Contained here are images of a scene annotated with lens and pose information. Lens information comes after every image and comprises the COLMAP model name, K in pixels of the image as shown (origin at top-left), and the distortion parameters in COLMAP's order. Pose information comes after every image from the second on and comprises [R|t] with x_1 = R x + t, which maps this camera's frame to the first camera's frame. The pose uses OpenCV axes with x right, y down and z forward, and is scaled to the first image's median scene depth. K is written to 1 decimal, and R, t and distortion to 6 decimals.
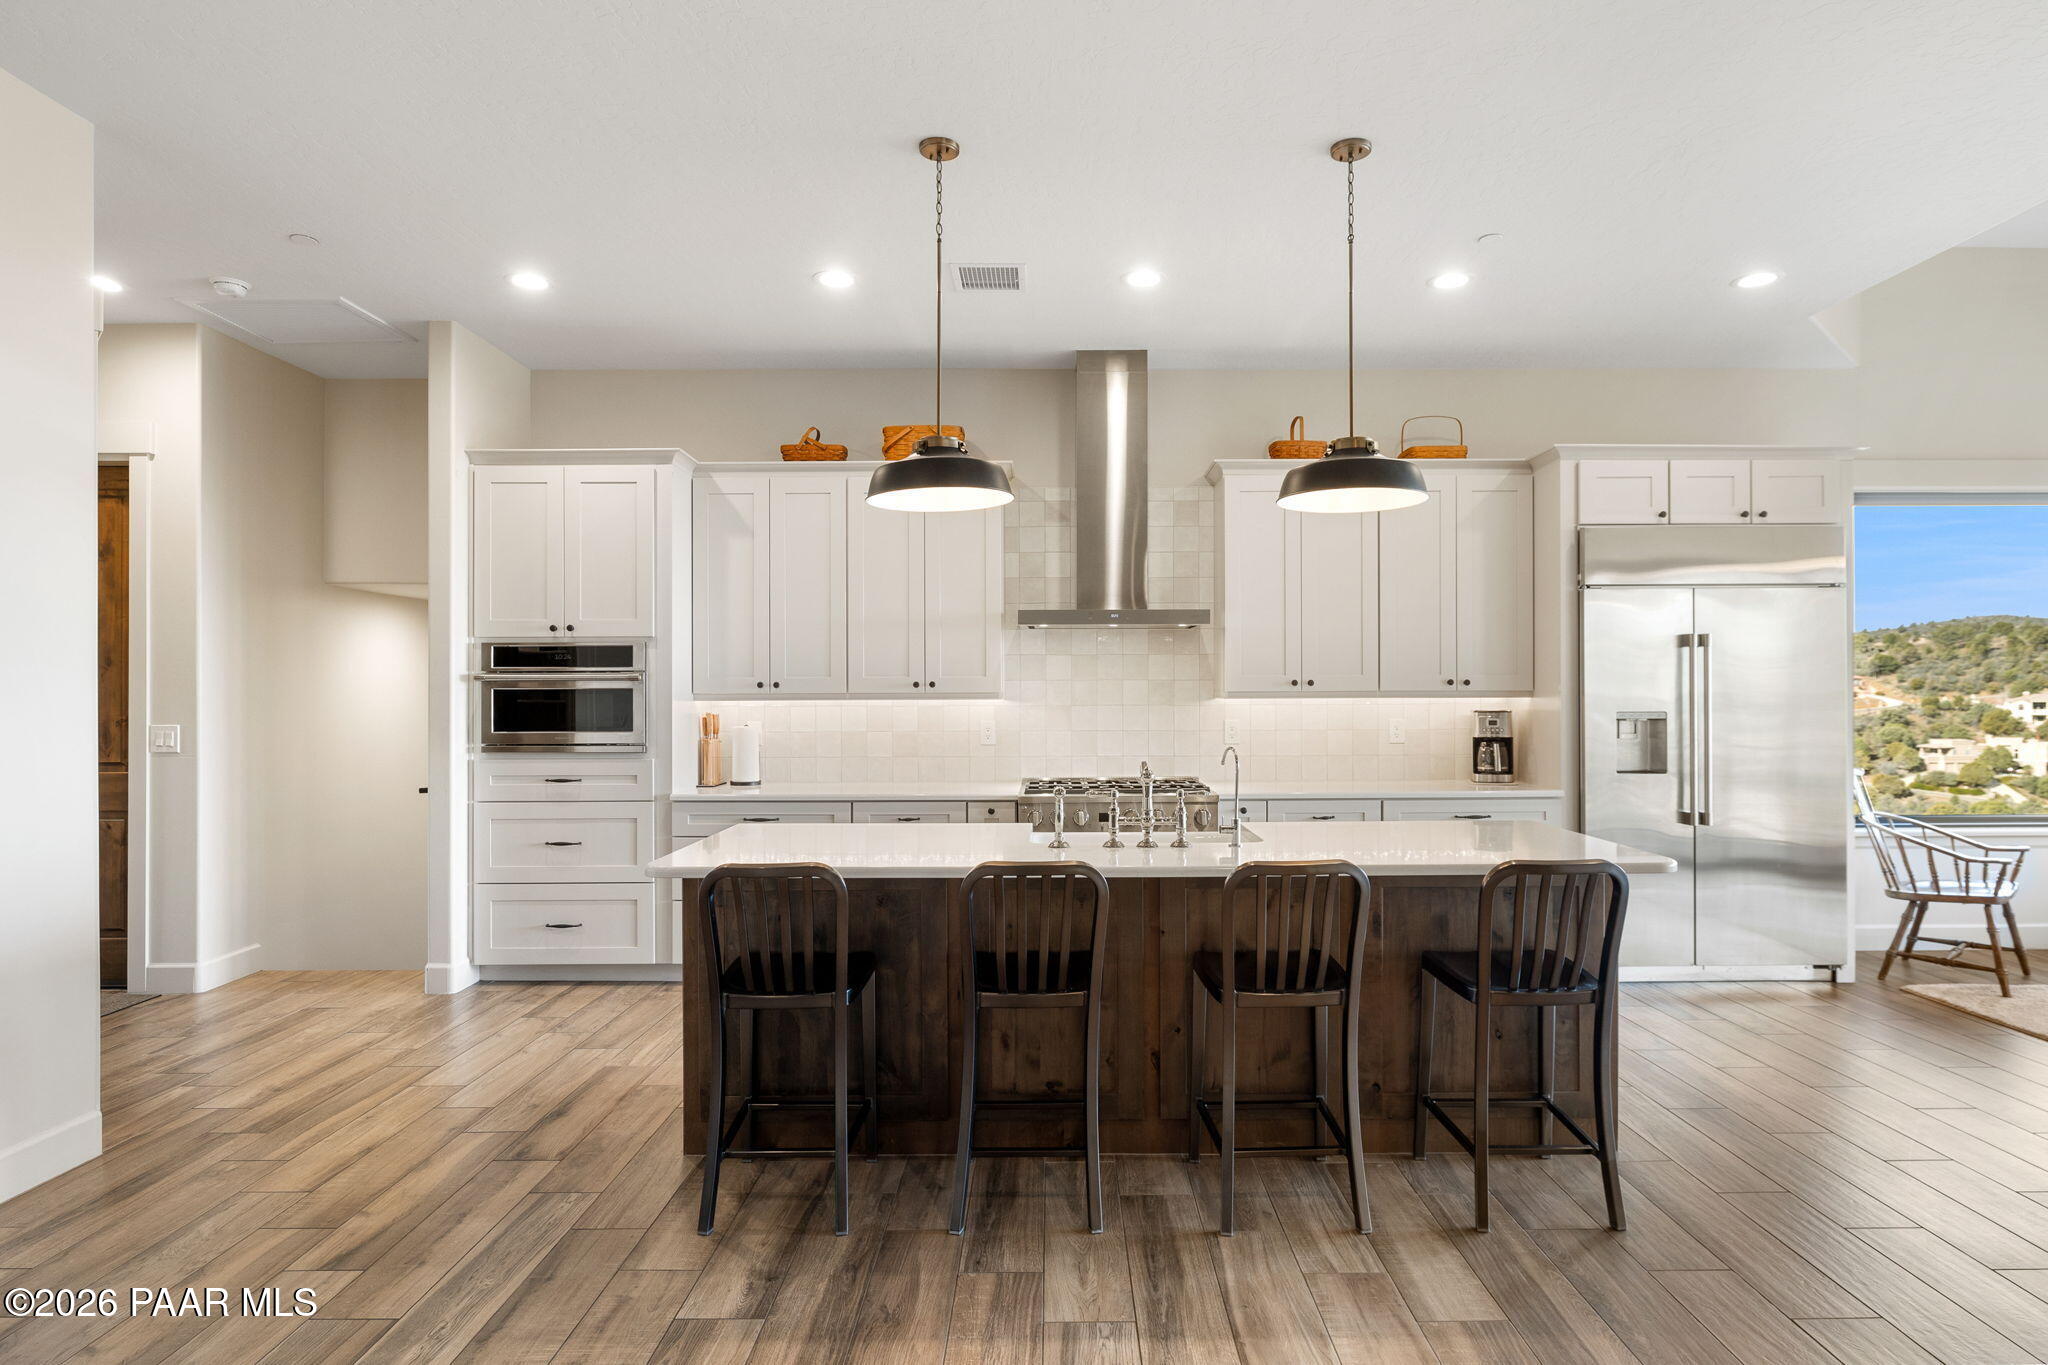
lens RADIAL K [[1094.3, 0, 1061.0], [0, 1094.3, 687.5], [0, 0, 1]] dist [-0.002411, 0.000220]
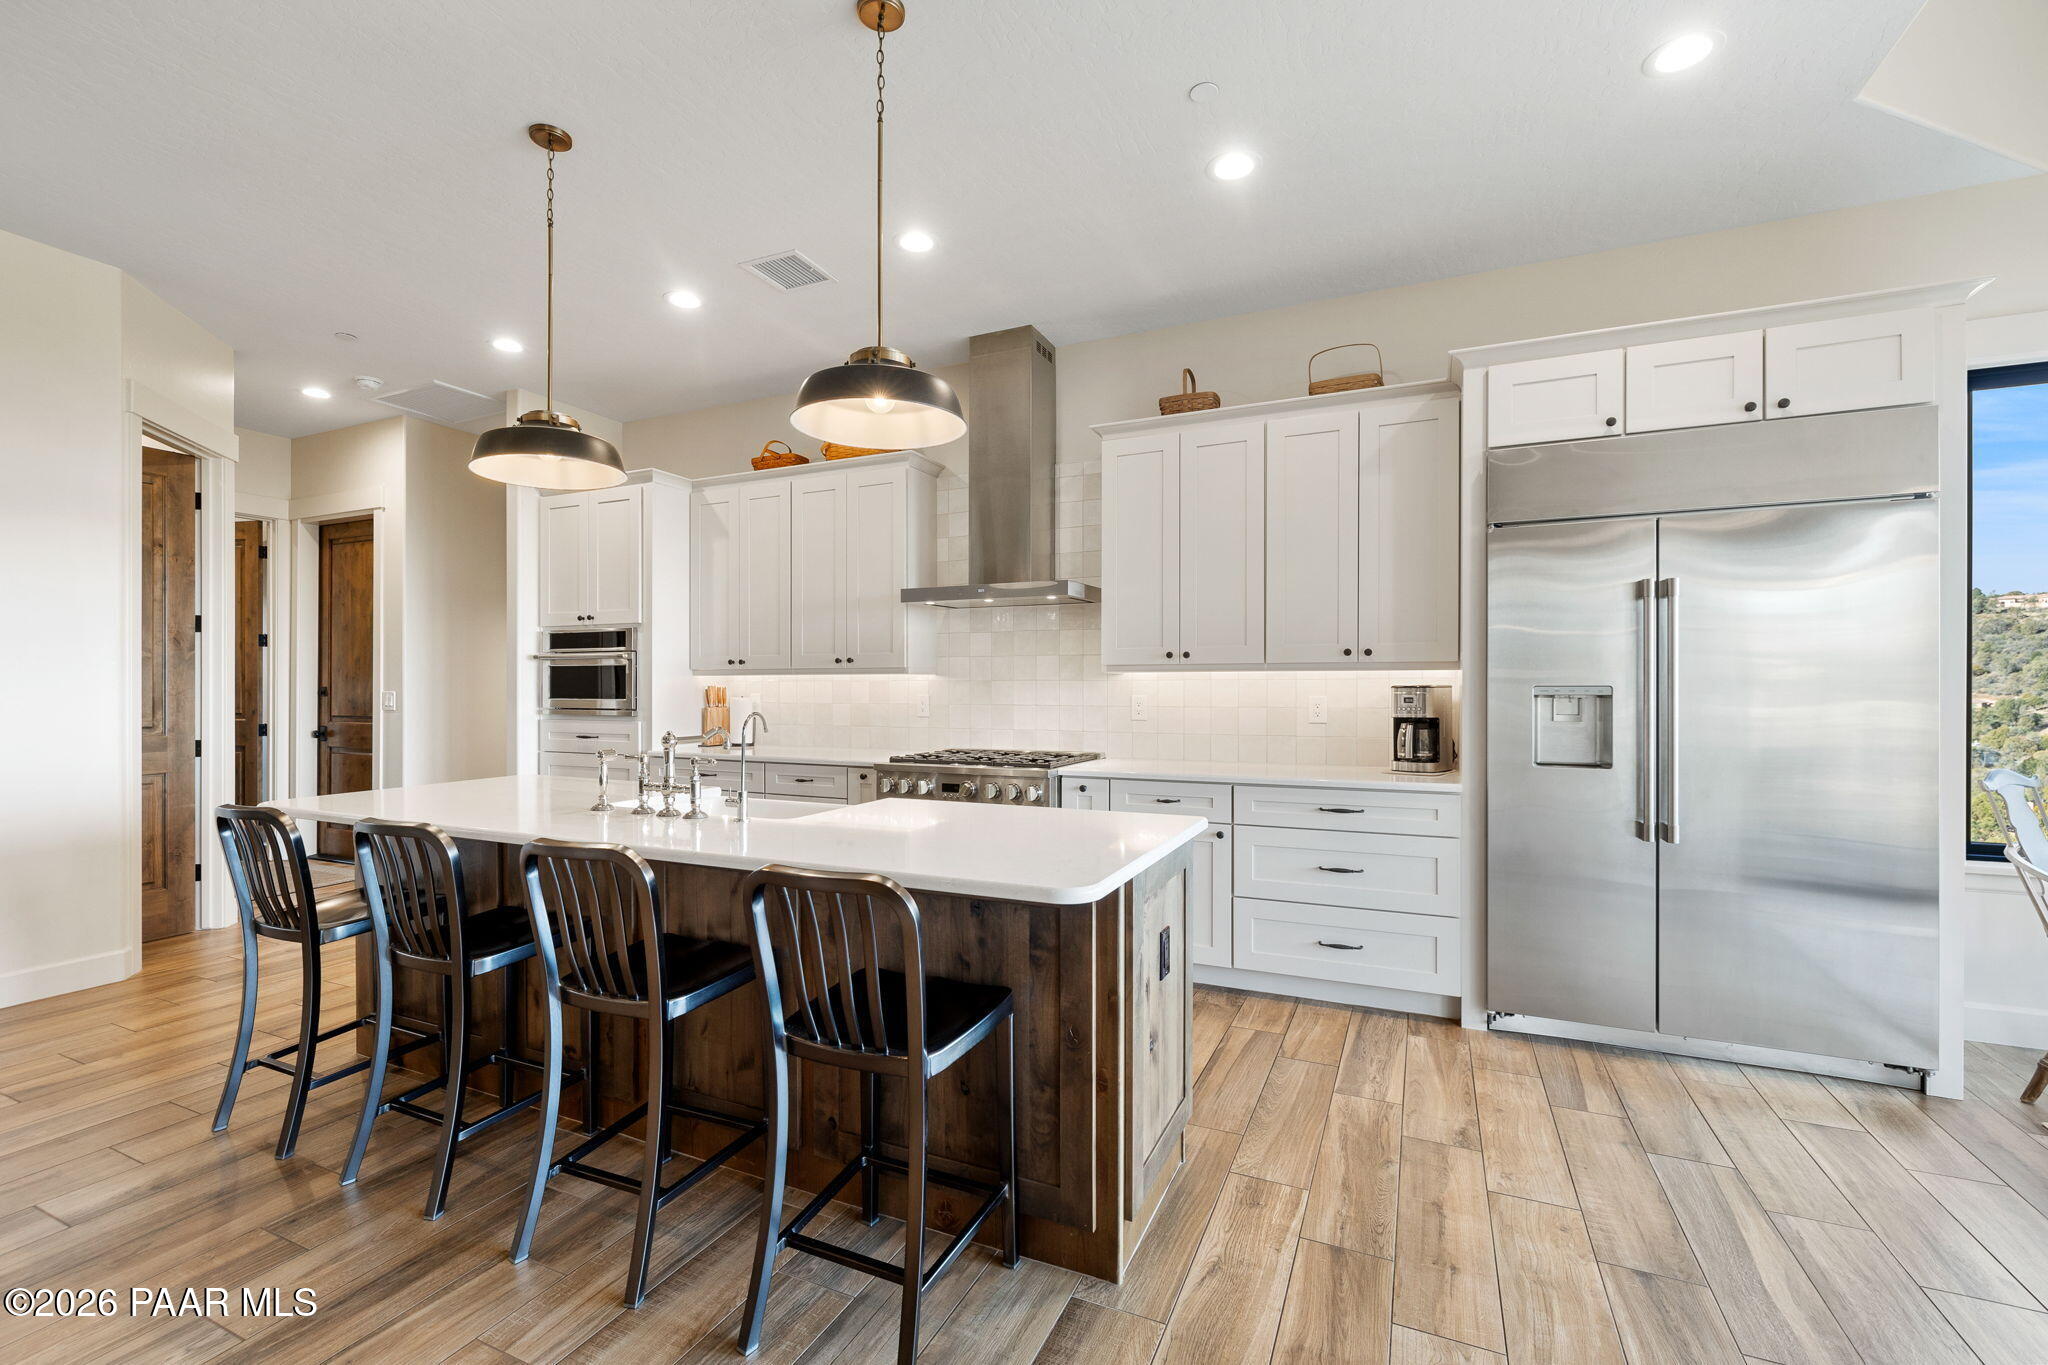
lens RADIAL K [[874.3, 0, 1024.0], [0, 874.3, 682.5], [0, 0, 1]] dist [0.000154, -0.000484]
pose [[0.906126, 0.001292, -0.423007, 0.437171], [-0.000315, 0.999997, 0.002379, 0.018409], [0.423009, -0.002023, 0.906123, 0.287647]]
